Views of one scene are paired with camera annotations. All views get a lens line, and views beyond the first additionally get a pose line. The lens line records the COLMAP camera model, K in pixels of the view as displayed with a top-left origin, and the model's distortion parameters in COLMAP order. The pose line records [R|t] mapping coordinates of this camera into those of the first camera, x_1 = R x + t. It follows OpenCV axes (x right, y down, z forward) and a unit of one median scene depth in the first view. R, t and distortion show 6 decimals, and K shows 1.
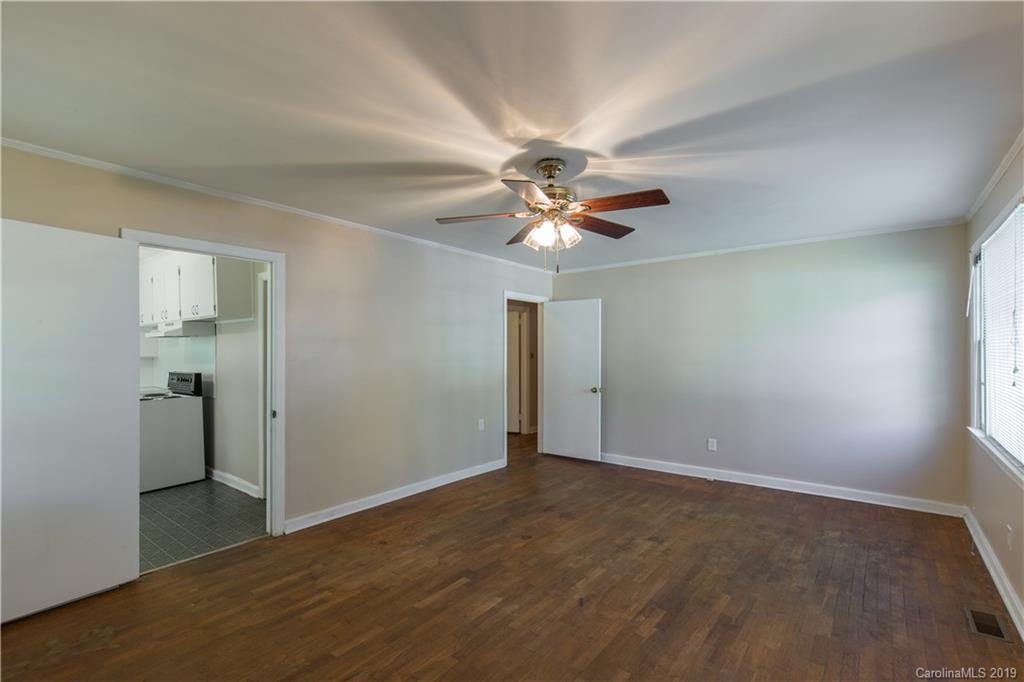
lens RADIAL K [[471.0, 0, 507.6], [0, 471.0, 348.2], [0, 0, 1]] dist [0.005482, -0.000093]
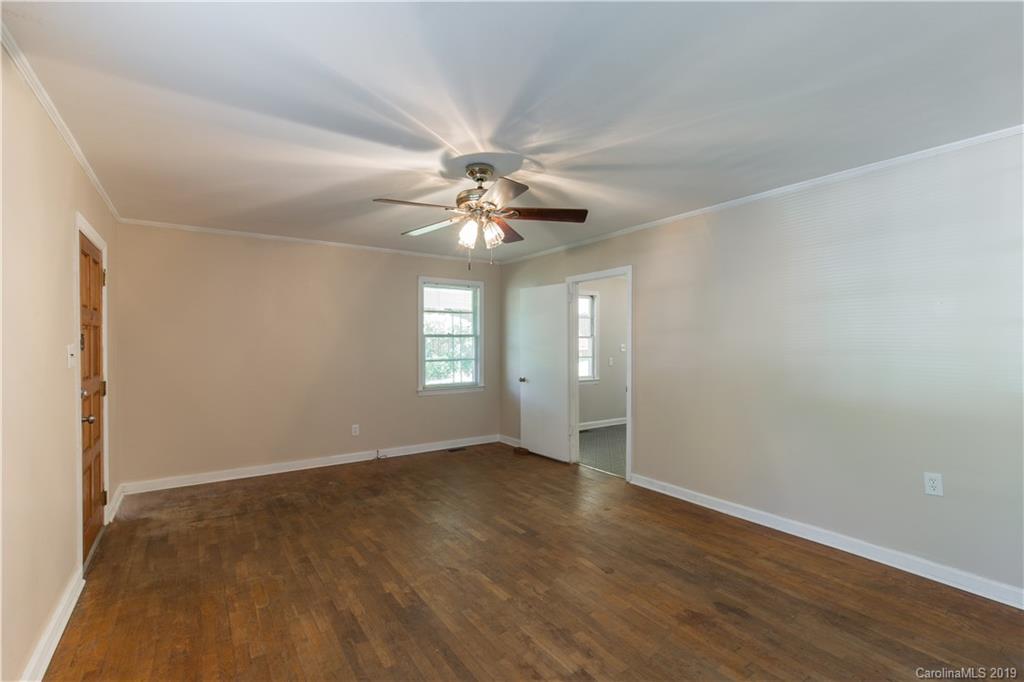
lens RADIAL K [[471.0, 0, 506.8], [0, 471.0, 342.7], [0, 0, 1]] dist [0.005482, -0.000093]
pose [[-0.306855, 0.000948, -0.951756, 1.041745], [0.008714, 0.999960, -0.001813, 0.012323], [0.951716, -0.008850, -0.306851, 1.310152]]
